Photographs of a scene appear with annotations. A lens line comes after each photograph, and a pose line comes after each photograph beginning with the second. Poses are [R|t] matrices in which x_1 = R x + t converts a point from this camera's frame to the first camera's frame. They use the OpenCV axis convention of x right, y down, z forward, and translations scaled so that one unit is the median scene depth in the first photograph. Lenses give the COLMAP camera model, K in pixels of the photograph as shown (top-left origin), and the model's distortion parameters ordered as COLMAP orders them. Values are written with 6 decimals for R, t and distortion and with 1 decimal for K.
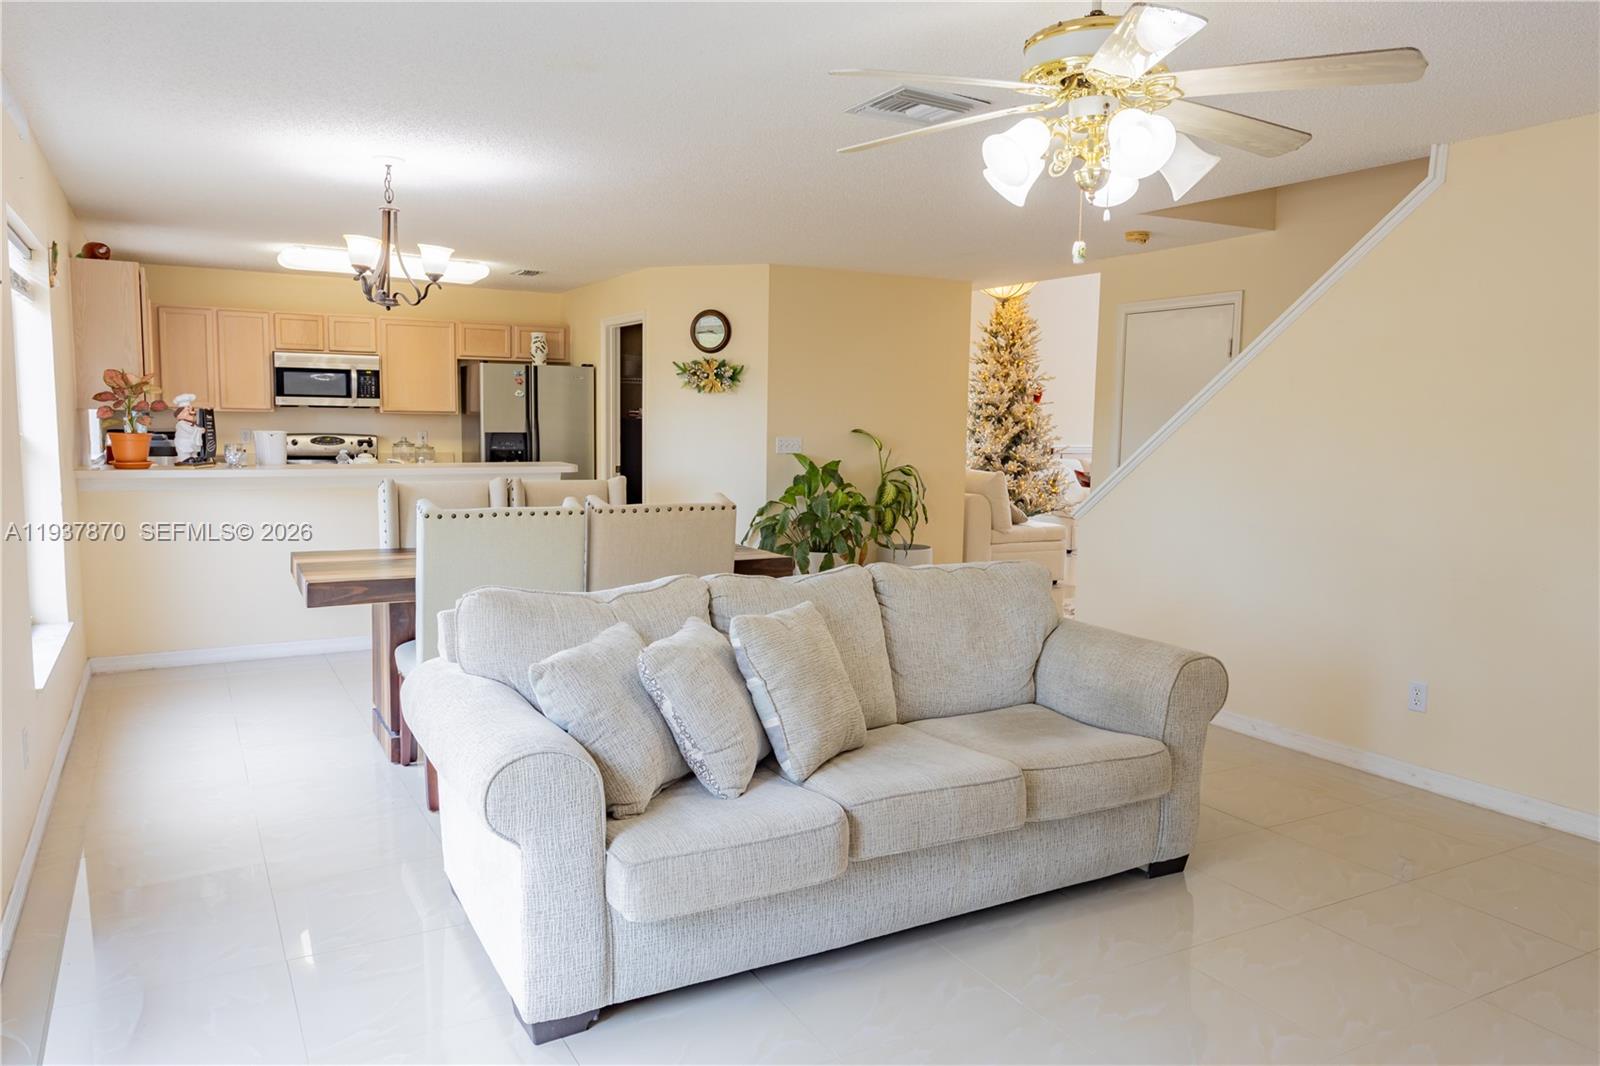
lens RADIAL K [[1121.6, 0, 802.6], [0, 1121.6, 530.3], [0, 0, 1]] dist [0.008028, 0.000551]
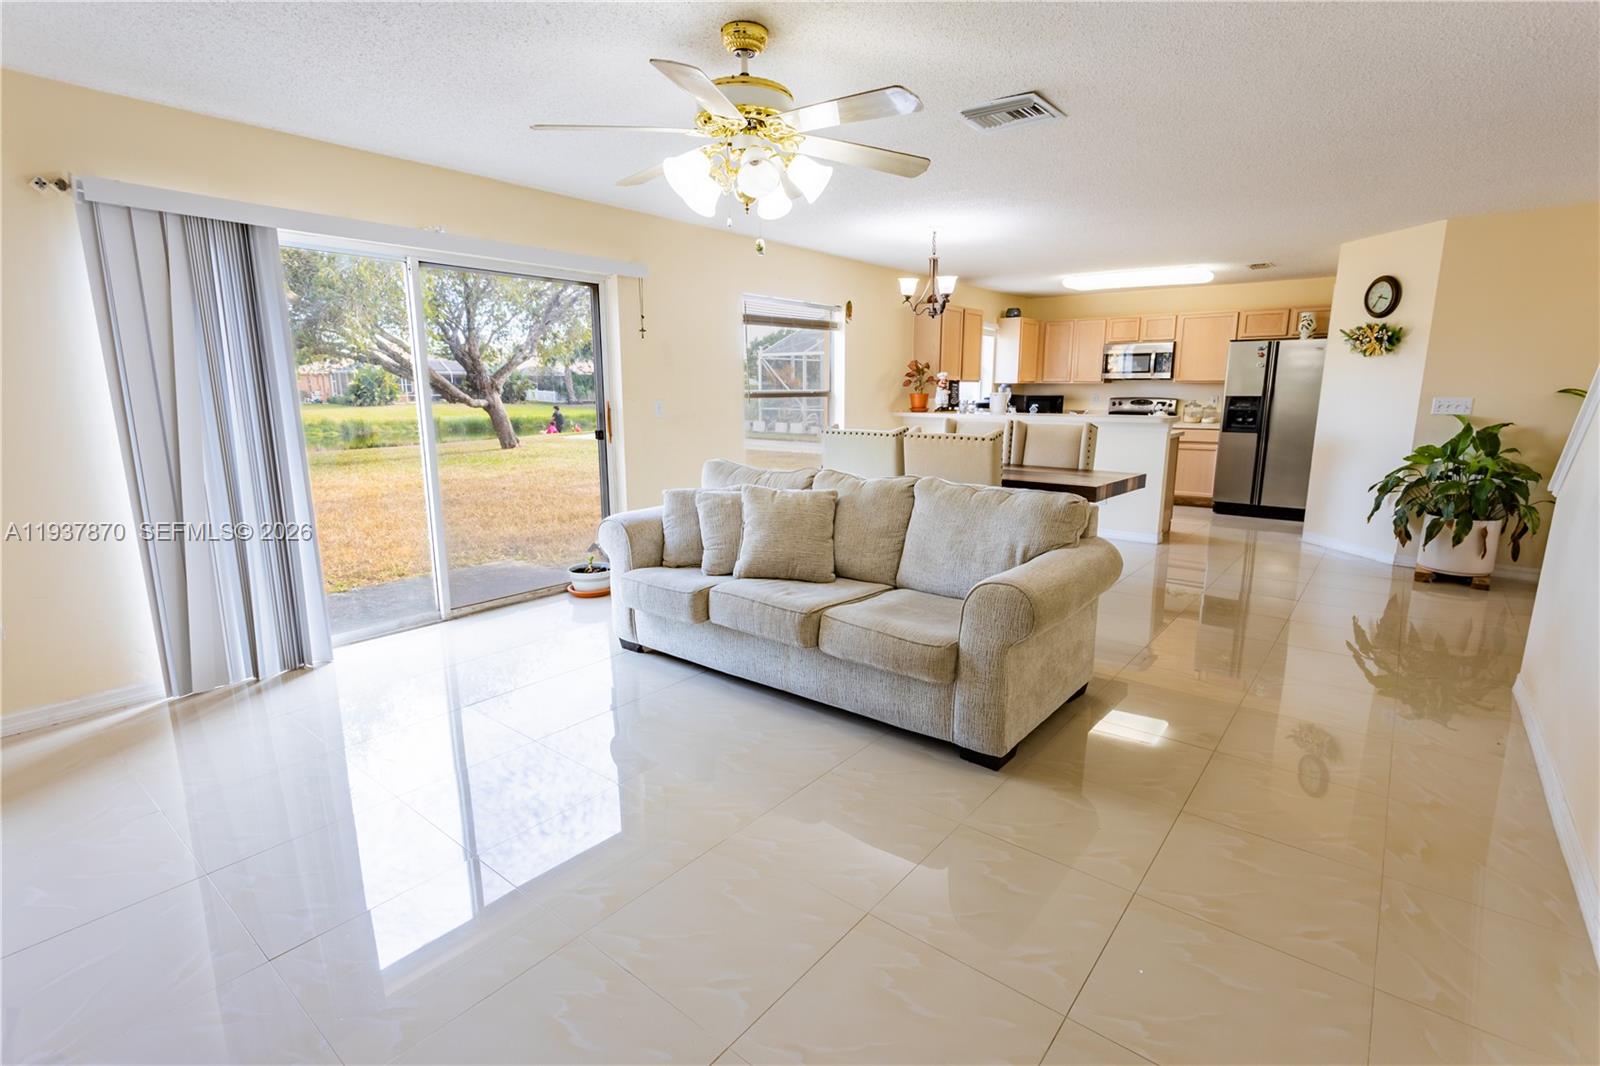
lens RADIAL K [[754.3, 0, 802.7], [0, 754.3, 534.5], [0, 0, 1]] dist [0.000634, 0.000367]
pose [[0.372405, 0.164035, -0.913459, 0.398886], [-0.088926, 0.986034, 0.140814, -0.008134], [0.923800, 0.028791, 0.381791, 0.229456]]
